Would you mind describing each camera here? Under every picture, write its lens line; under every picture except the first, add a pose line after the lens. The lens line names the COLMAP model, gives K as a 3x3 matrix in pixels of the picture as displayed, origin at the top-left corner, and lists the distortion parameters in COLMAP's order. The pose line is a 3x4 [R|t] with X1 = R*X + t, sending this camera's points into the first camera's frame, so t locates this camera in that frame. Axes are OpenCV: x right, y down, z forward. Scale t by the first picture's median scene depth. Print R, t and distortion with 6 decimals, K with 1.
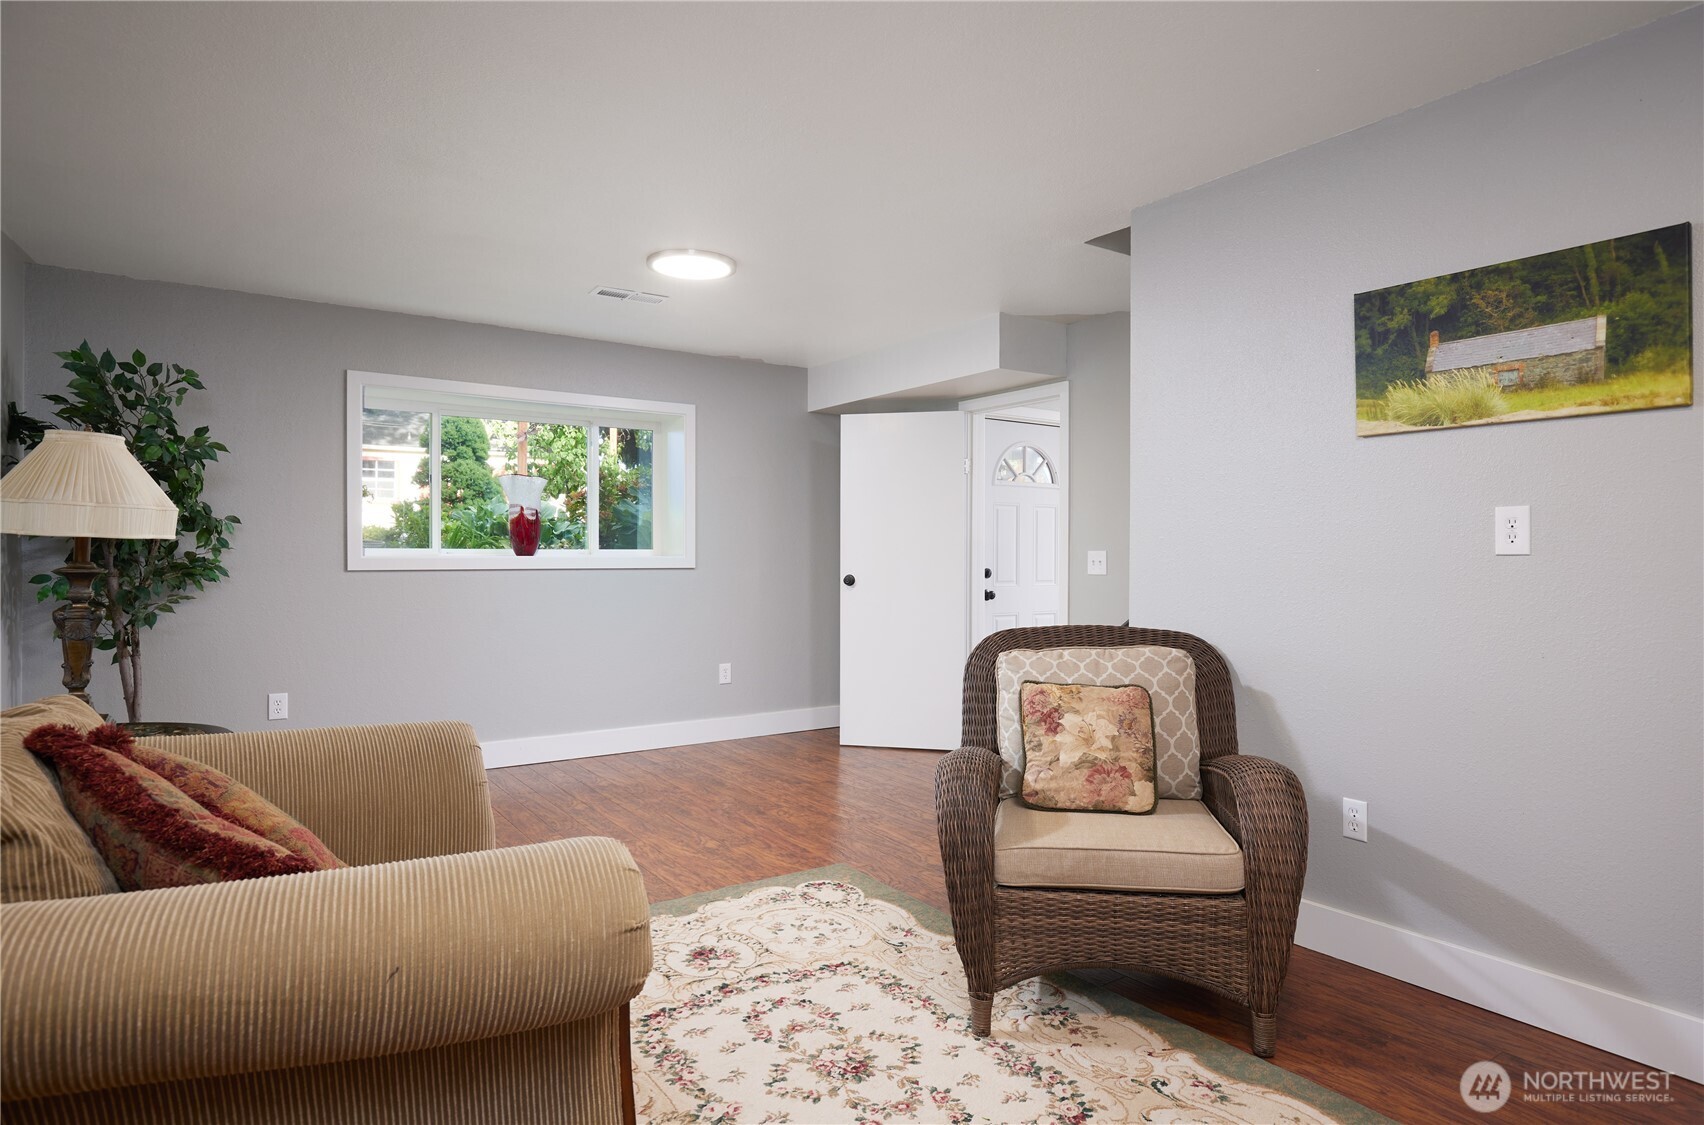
lens RADIAL K [[958.5, 0, 854.6], [0, 958.5, 566.9], [0, 0, 1]] dist [-0.007014, -0.000776]
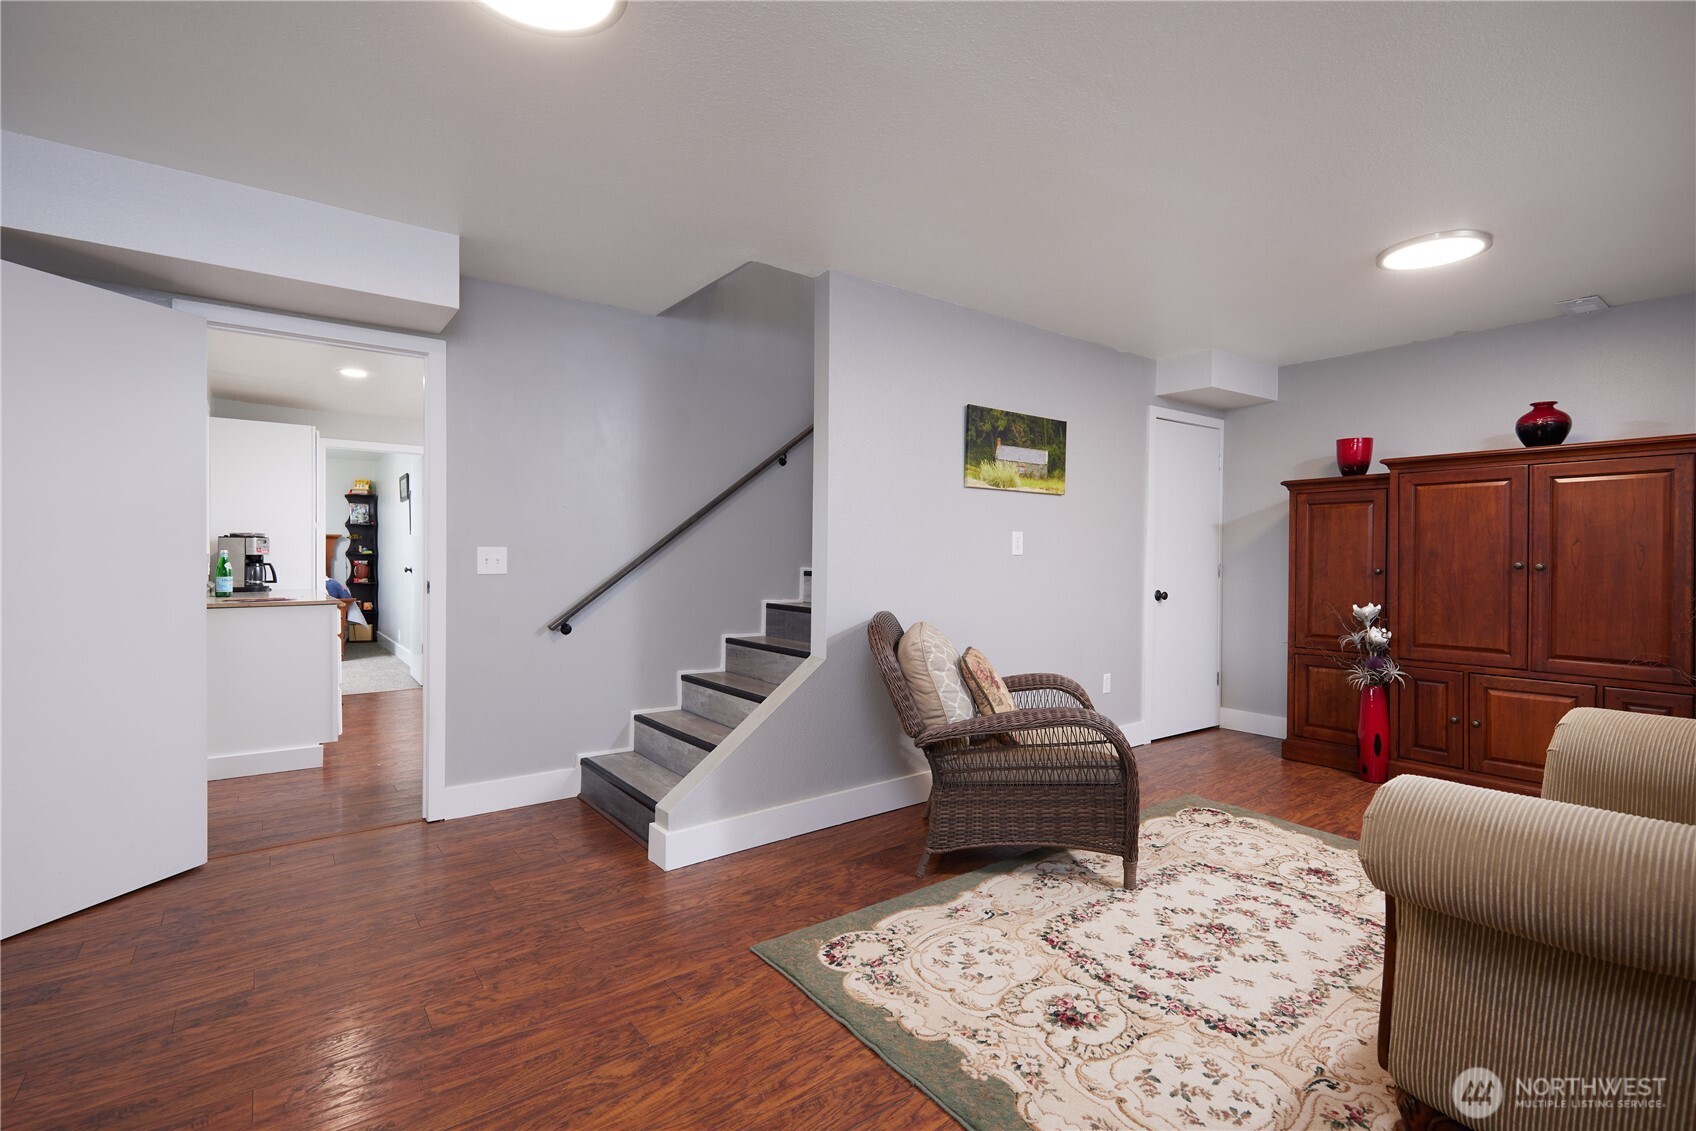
lens RADIAL K [[786.2, 0, 843.6], [0, 786.2, 570.7], [0, 0, 1]] dist [0.001350, 0.000829]
pose [[-0.048013, -0.024262, 0.998552, -0.966573], [0.005447, 0.999684, 0.024551, -0.022147], [-0.998832, 0.006618, -0.047866, 1.405452]]
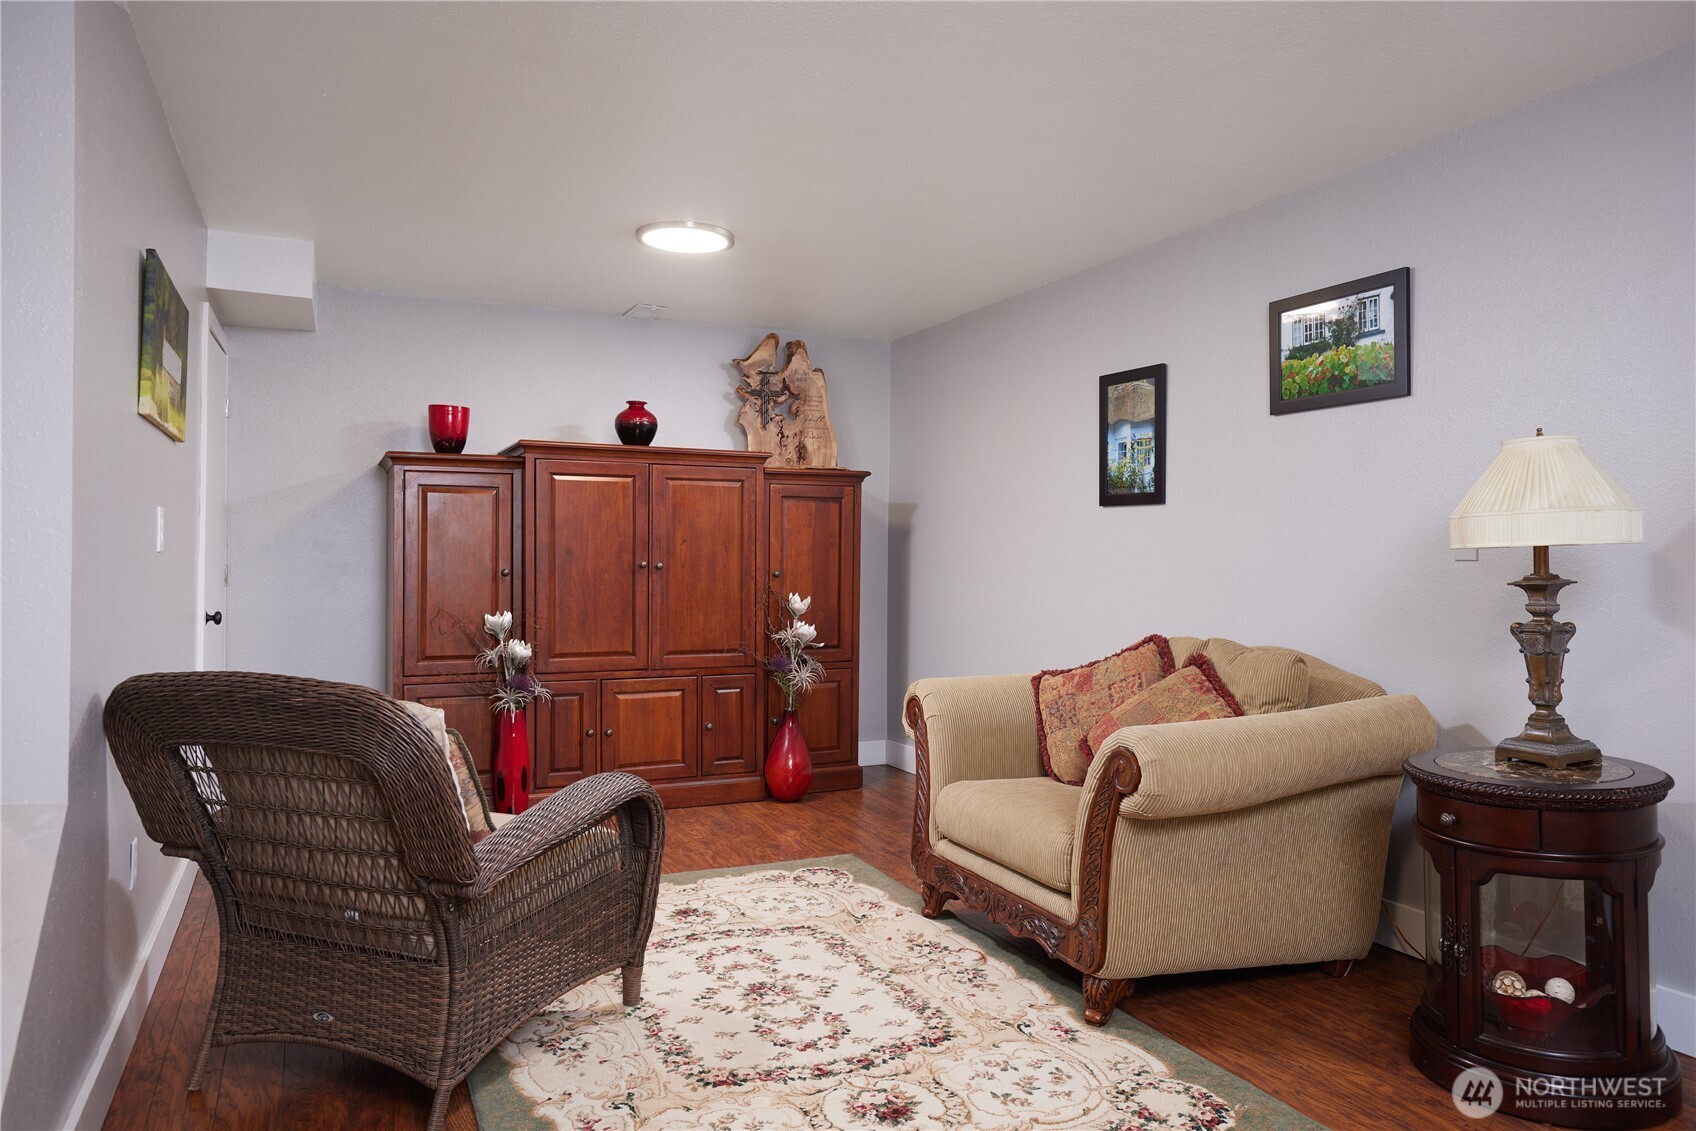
lens RADIAL K [[1146.1, 0, 891.7], [0, 1146.1, 565.3], [0, 0, 1]] dist [-0.005036, -0.001335]
pose [[-0.991549, -0.011078, 0.129256, -0.299356], [-0.009233, 0.999847, 0.014871, -0.023453], [-0.129401, 0.013552, -0.991500, 2.105723]]
